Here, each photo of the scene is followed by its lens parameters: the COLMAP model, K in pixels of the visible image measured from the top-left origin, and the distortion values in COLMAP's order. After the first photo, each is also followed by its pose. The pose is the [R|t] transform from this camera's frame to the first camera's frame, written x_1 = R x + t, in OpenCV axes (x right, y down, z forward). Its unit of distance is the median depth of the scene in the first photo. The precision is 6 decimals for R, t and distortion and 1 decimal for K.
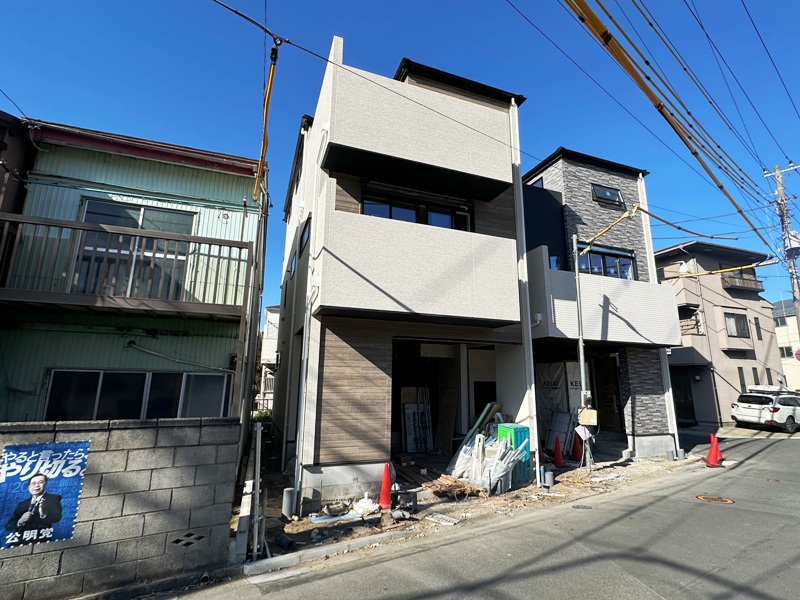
lens RADIAL K [[390.5, 0, 397.1], [0, 390.5, 299.1], [0, 0, 1]] dist [-0.003612, 0.000878]
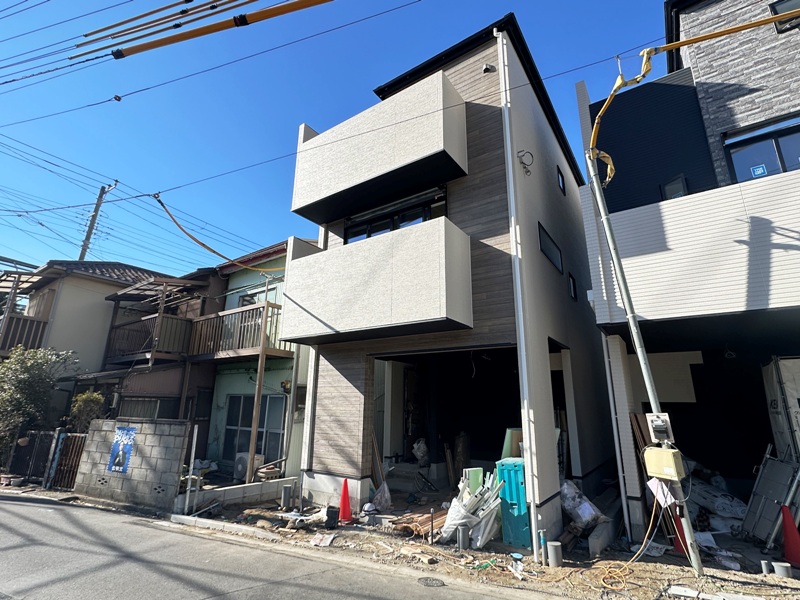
lens RADIAL K [[390.5, 0, 398.2], [0, 390.5, 299.7], [0, 0, 1]] dist [-0.003612, 0.000878]
pose [[0.564232, -0.221395, -0.795378, 0.751695], [0.163773, 0.974244, -0.155004, 0.107696], [0.809210, -0.042804, 0.585958, 0.403119]]
